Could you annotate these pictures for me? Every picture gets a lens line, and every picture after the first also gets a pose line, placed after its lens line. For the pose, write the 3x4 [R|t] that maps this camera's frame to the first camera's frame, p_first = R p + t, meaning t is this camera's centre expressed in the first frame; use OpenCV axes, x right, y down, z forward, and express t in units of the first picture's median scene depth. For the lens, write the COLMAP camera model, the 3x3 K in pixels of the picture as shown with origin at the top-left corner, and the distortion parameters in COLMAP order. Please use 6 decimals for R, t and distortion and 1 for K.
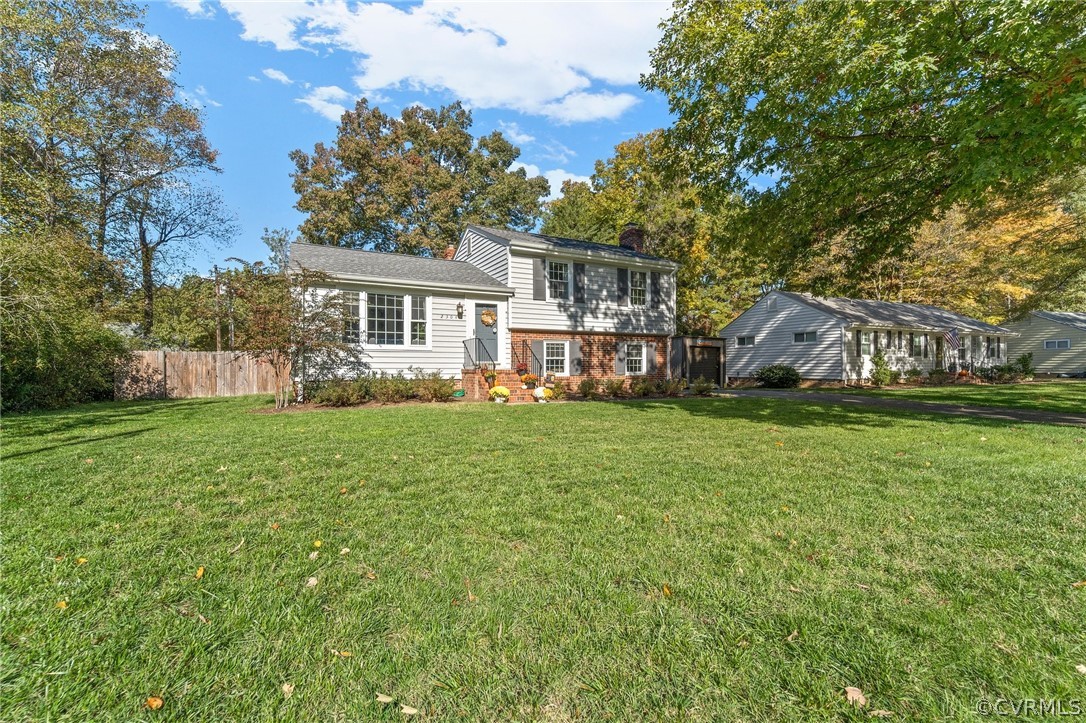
lens RADIAL K [[453.9, 0, 545.5], [0, 453.9, 363.0], [0, 0, 1]] dist [0.011422, -0.000116]
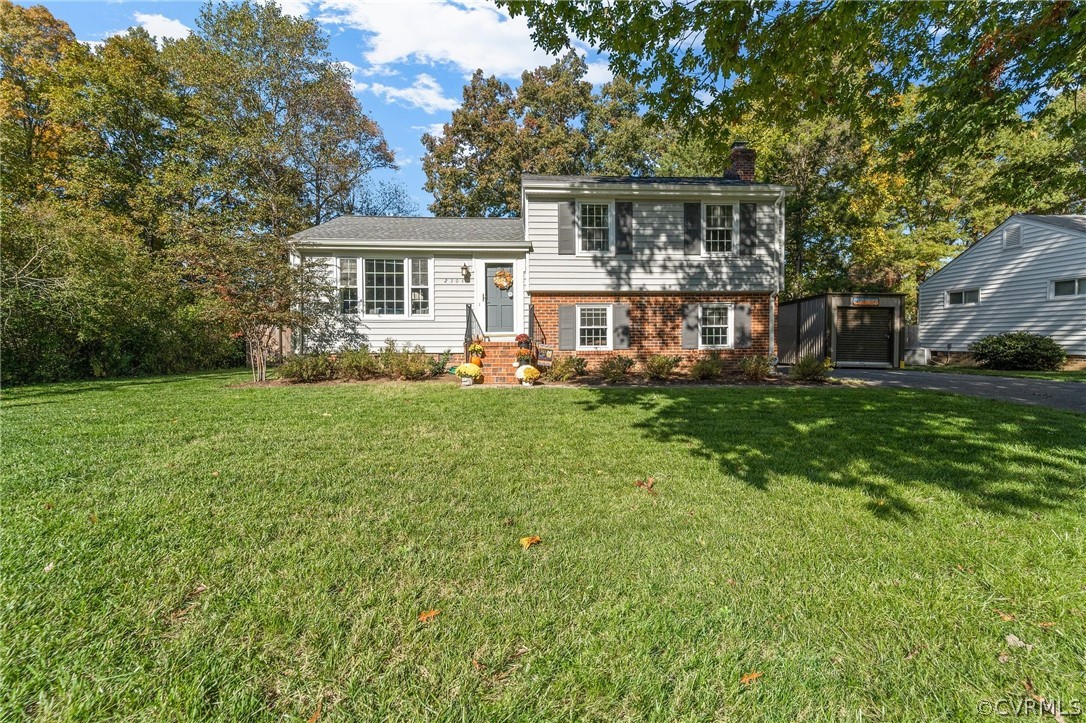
lens RADIAL K [[453.9, 0, 544.1], [0, 453.9, 344.3], [0, 0, 1]] dist [0.011422, -0.000116]
pose [[0.916725, 0.002923, -0.399508, 0.251305], [0.007285, 0.999685, 0.024032, -0.000135], [0.399452, -0.024941, 0.916415, 0.236733]]
